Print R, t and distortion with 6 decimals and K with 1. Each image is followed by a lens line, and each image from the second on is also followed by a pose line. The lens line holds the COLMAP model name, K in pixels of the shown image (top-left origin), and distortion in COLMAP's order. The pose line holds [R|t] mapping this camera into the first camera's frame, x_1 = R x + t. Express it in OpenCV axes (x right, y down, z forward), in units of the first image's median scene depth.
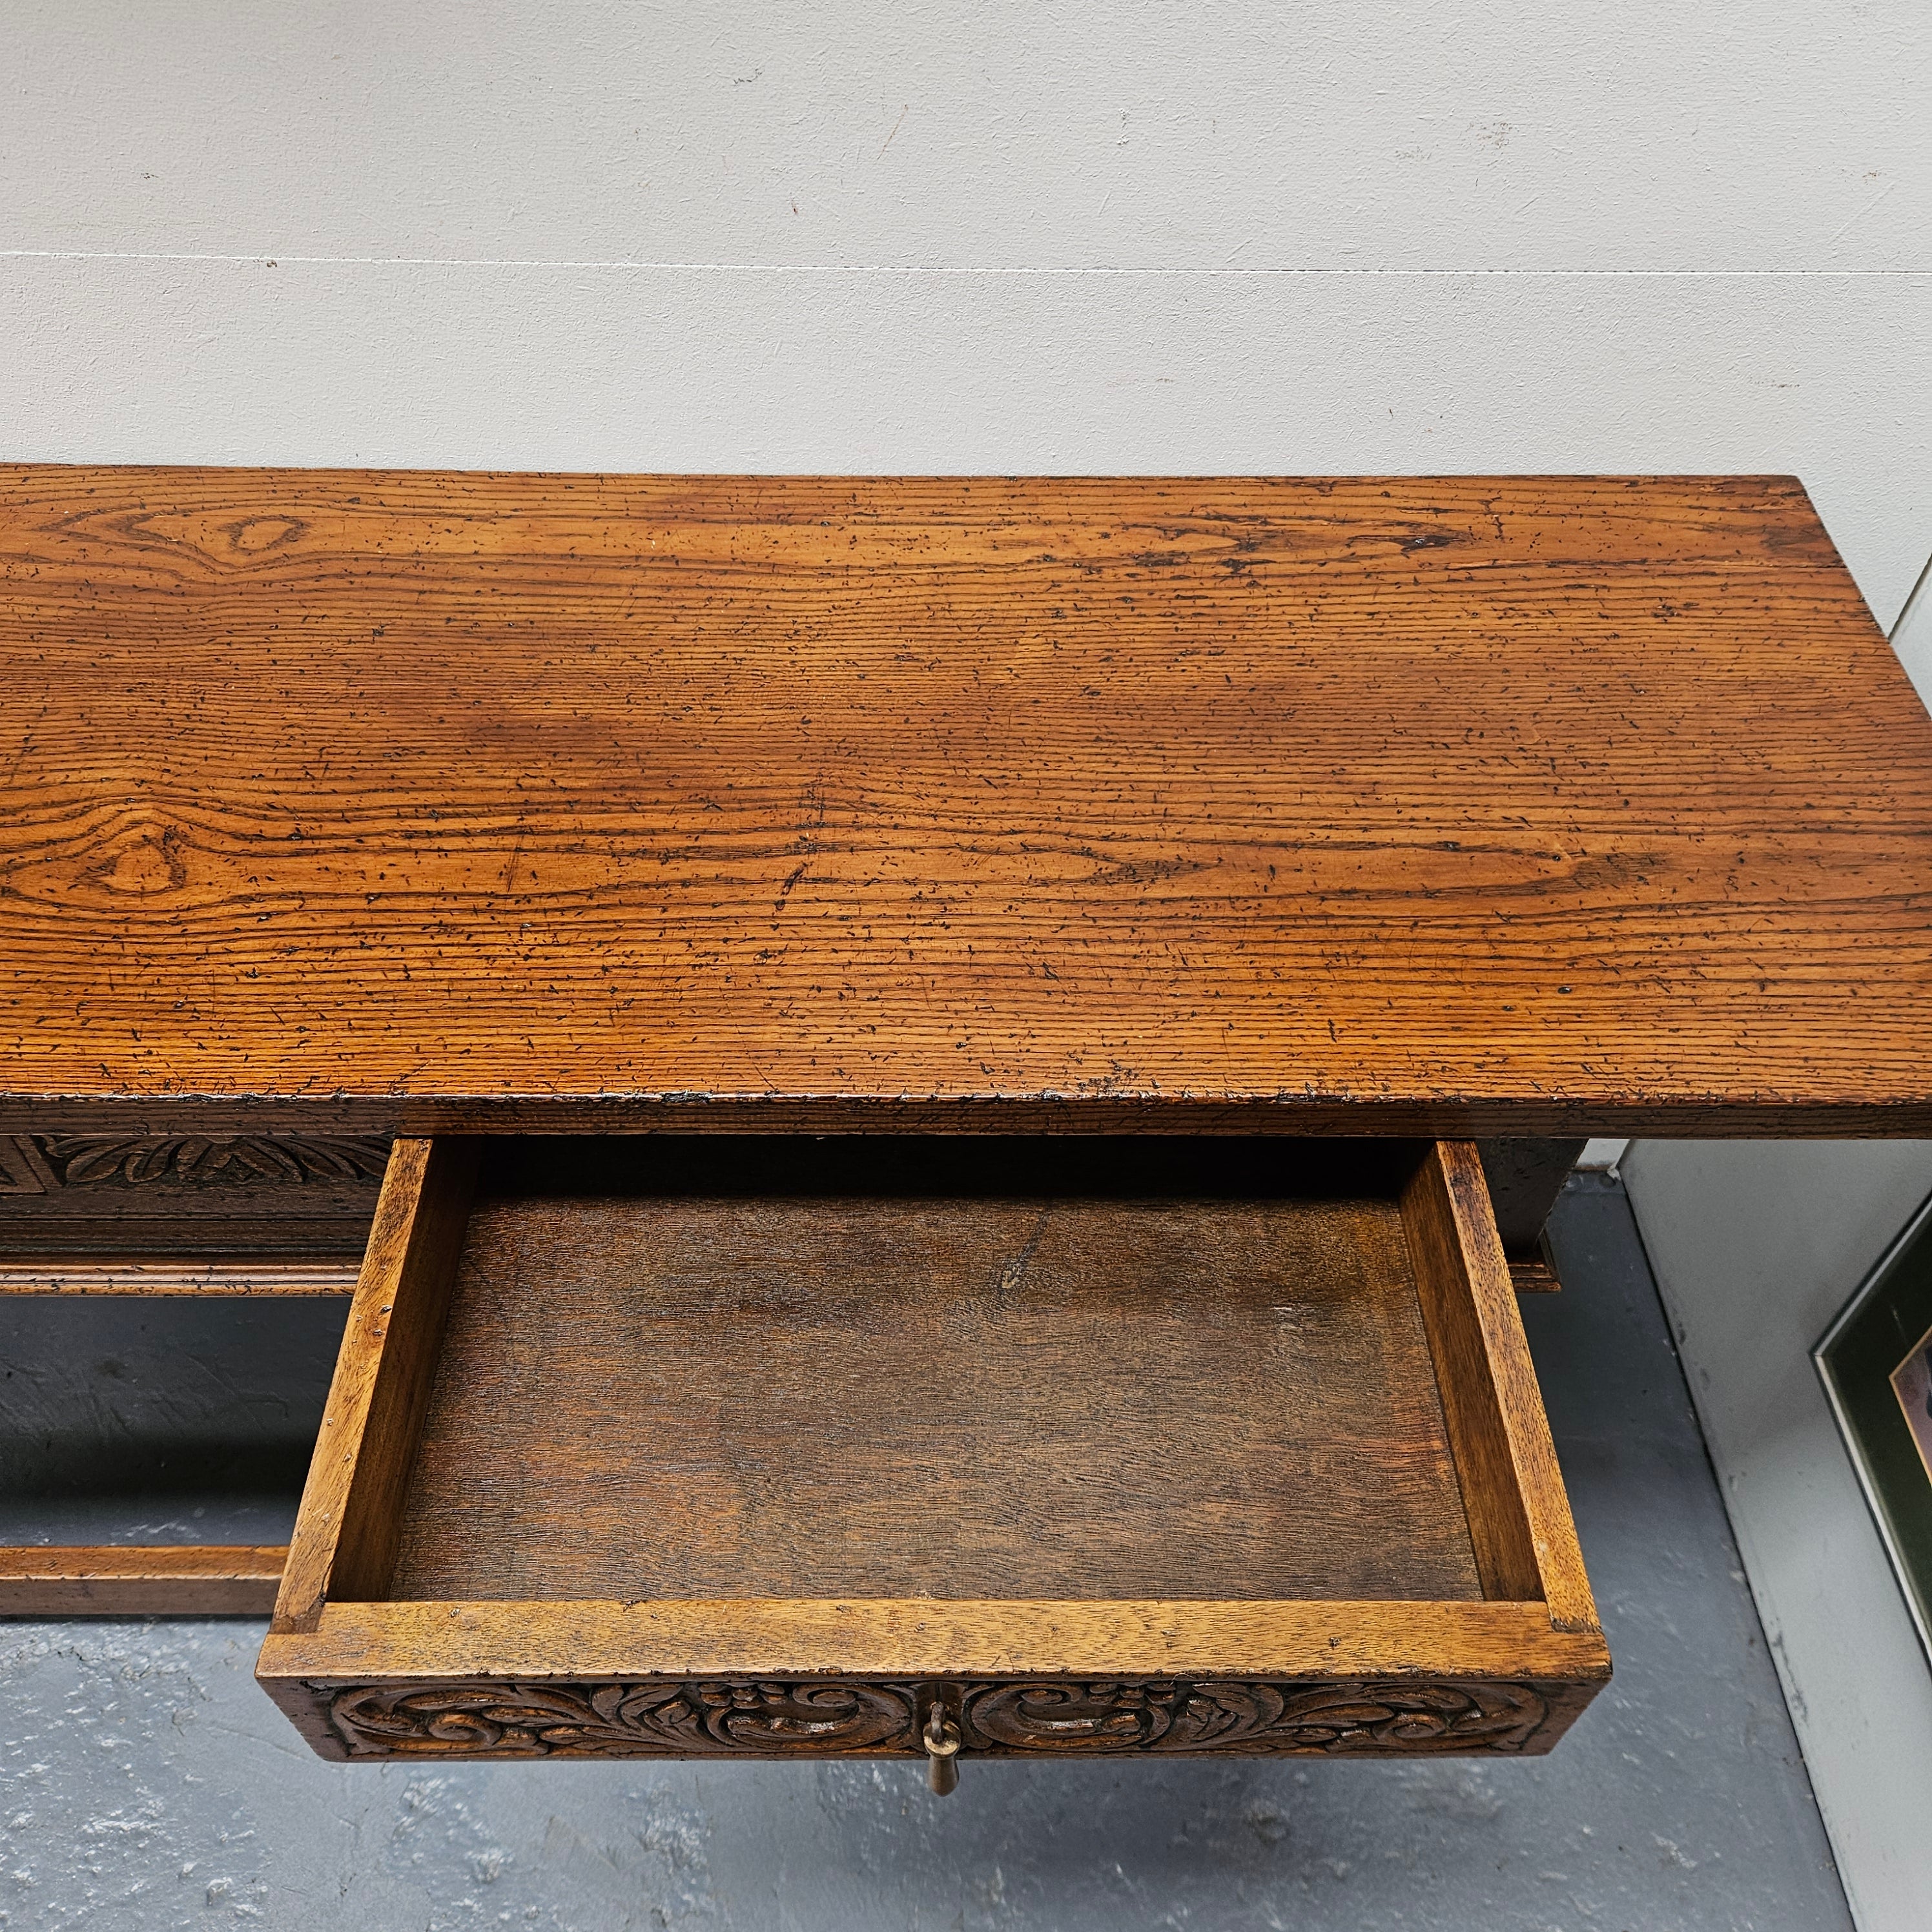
lens RADIAL K [[1737.8, 0, 952.0], [0, 1737.8, 963.2], [0, 0, 1]] dist [0.075846, -0.084439]
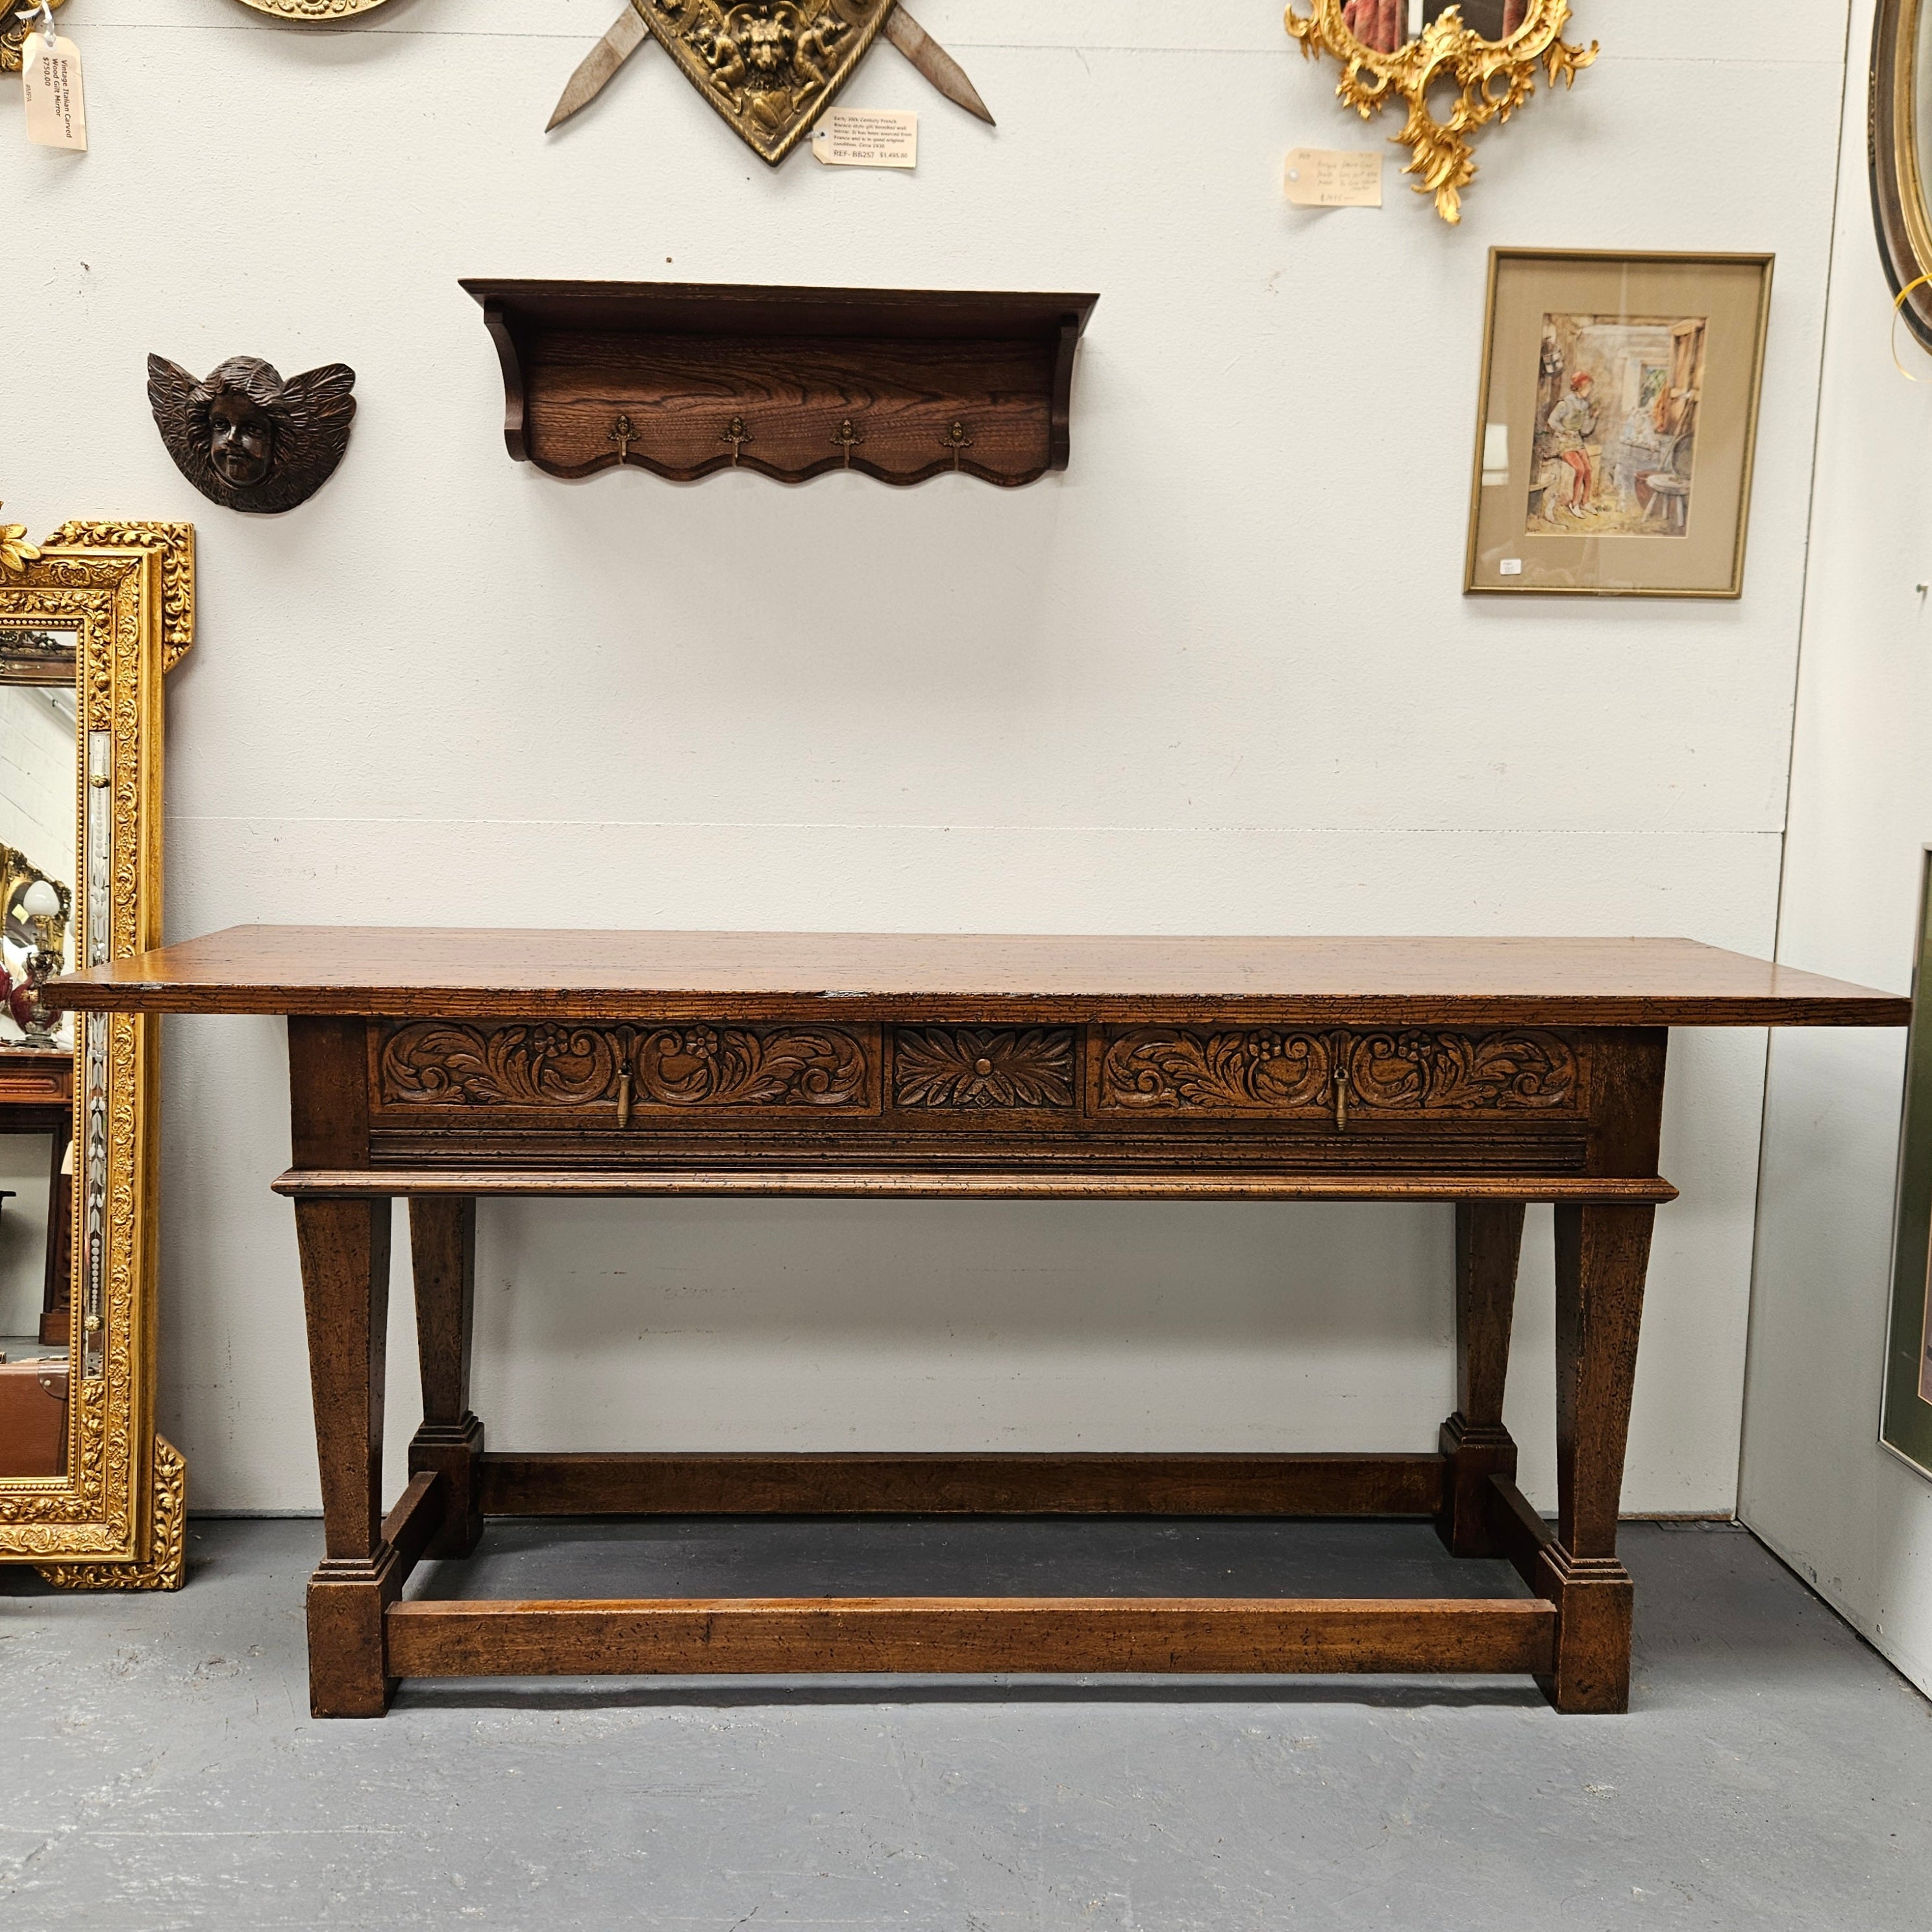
lens RADIAL K [[1737.8, 0, 955.6], [0, 1737.8, 967.2], [0, 0, 1]] dist [0.075846, -0.084439]
pose [[0.999743, -0.003959, 0.022315, -0.453739], [0.017677, 0.752414, -0.658454, 1.220295], [-0.014183, 0.658679, 0.752290, -0.532392]]
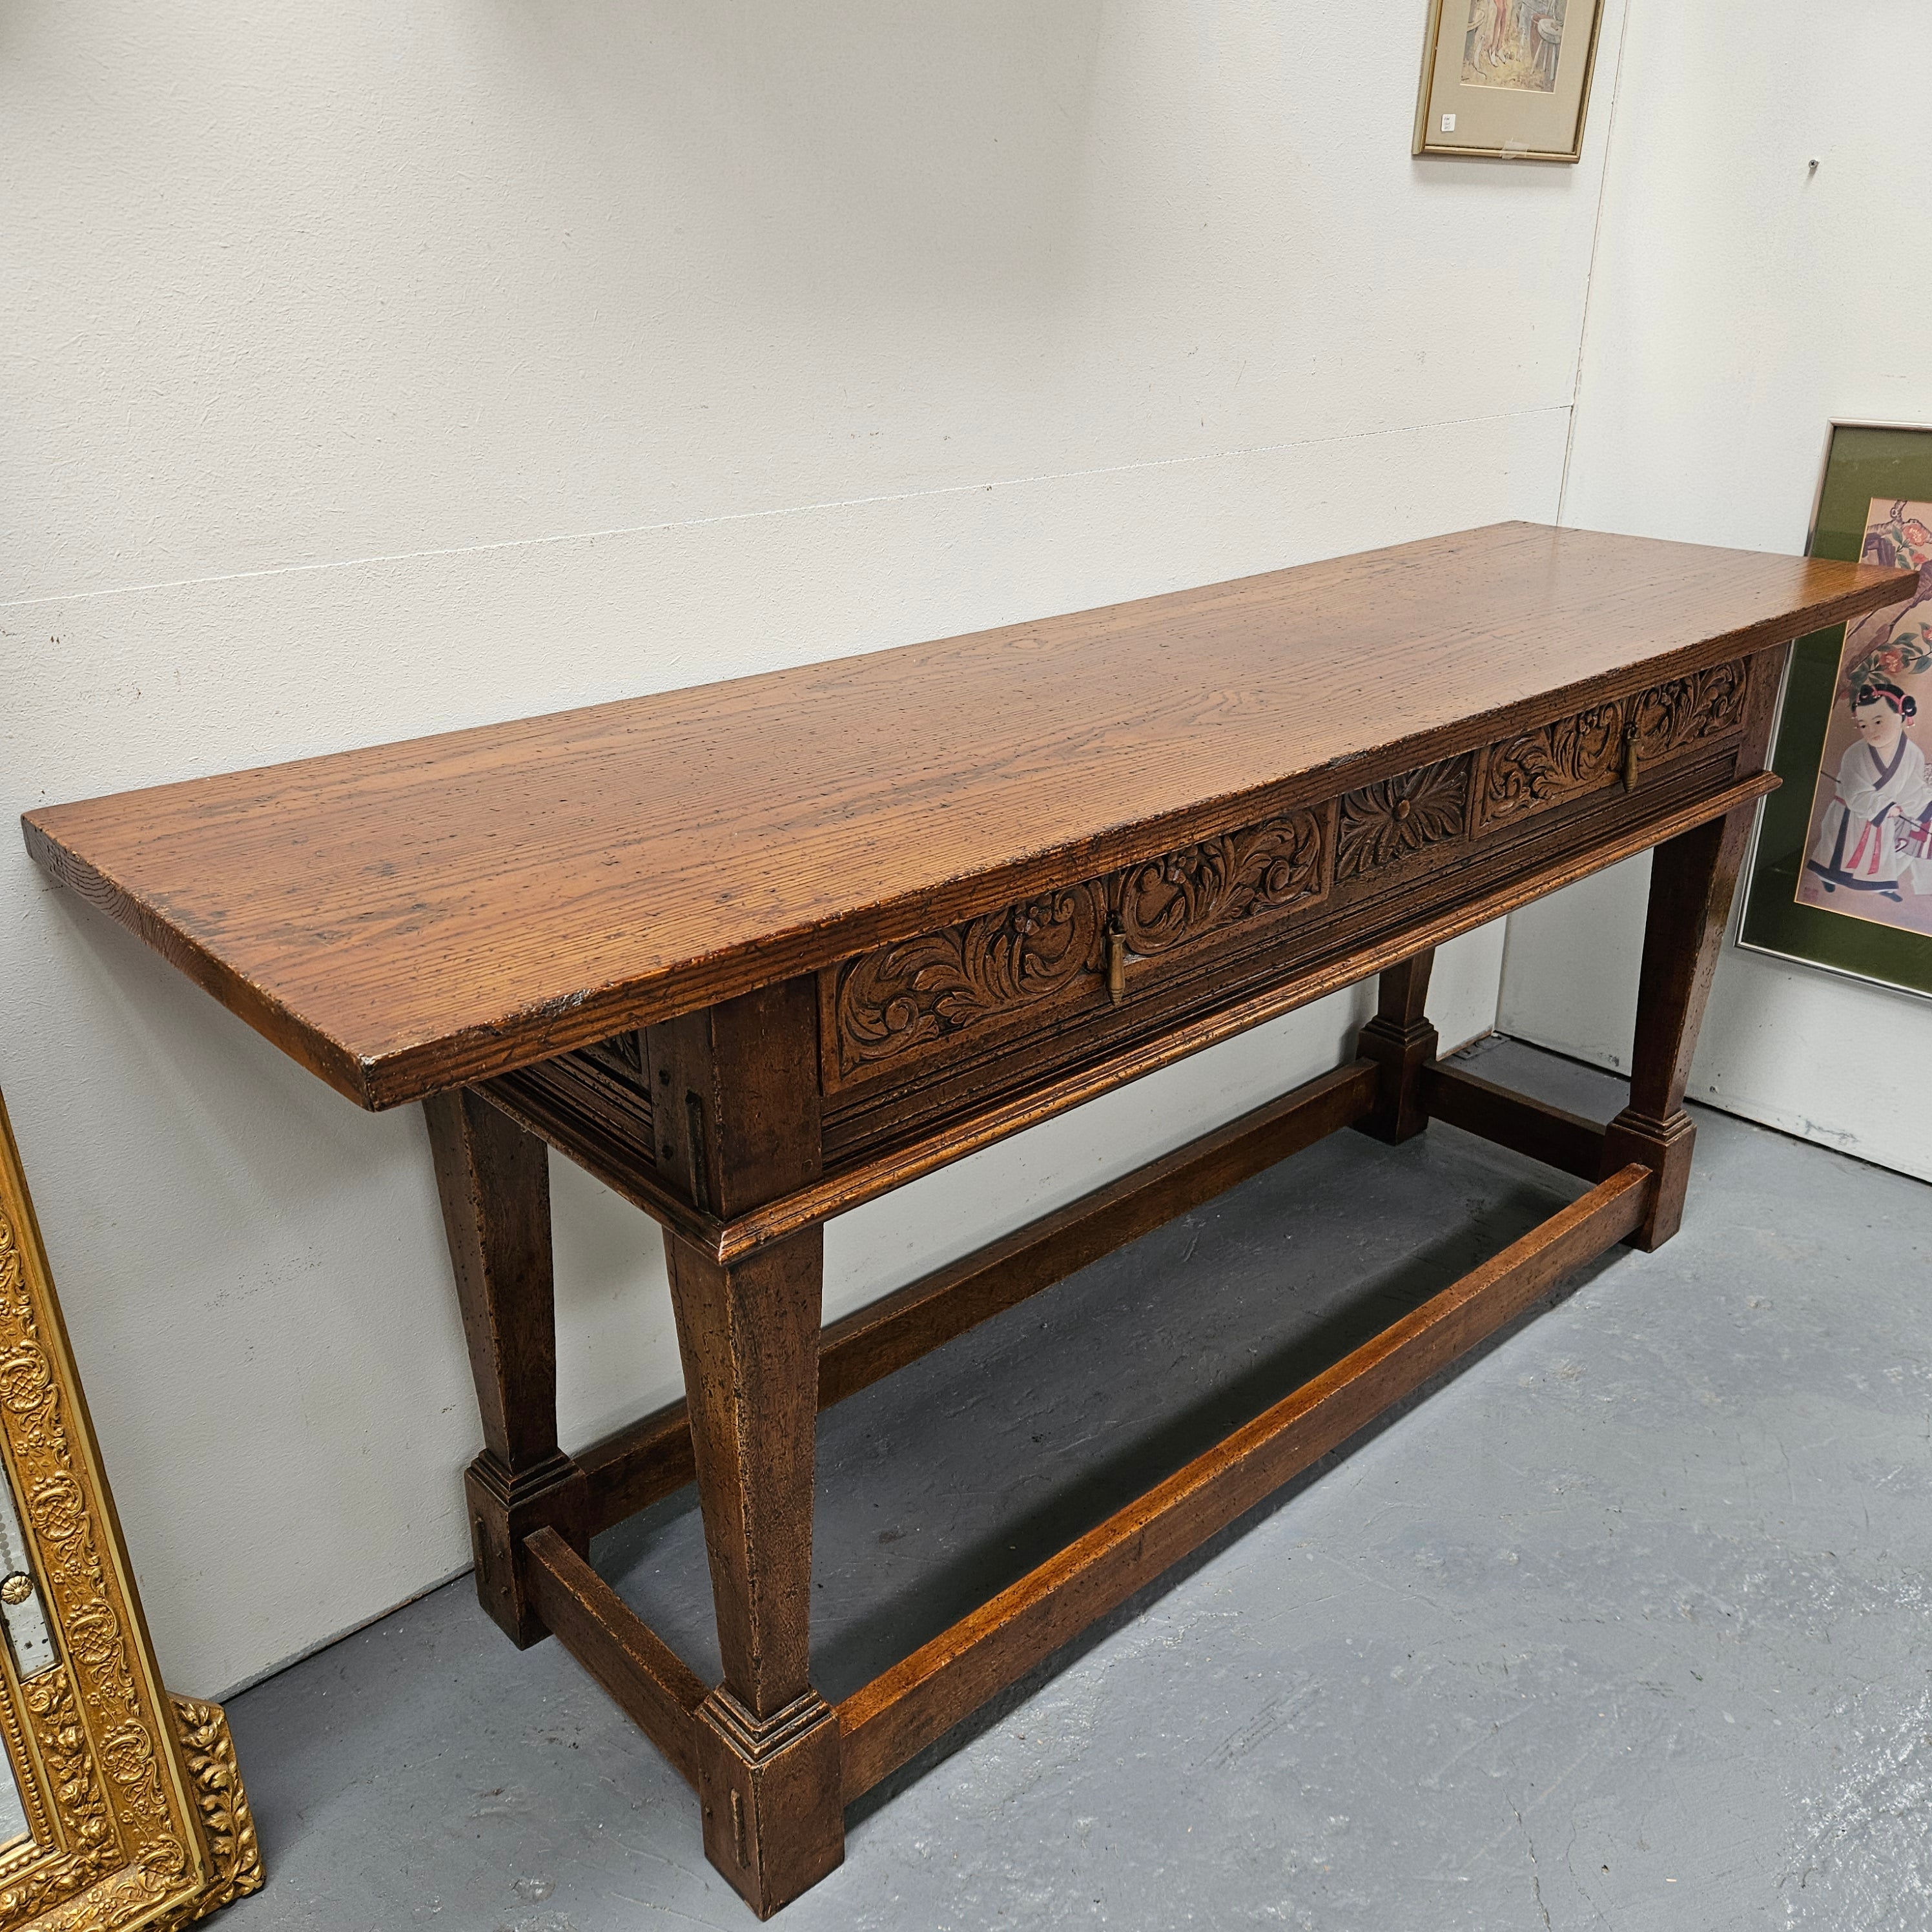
lens RADIAL K [[1737.8, 0, 968.7], [0, 1737.8, 949.8], [0, 0, 1]] dist [0.075846, -0.084439]
pose [[0.735803, -0.270682, 0.620746, -1.625292], [0.514909, 0.818992, -0.253220, 0.376149], [-0.439844, 0.505948, 0.741993, 0.030175]]
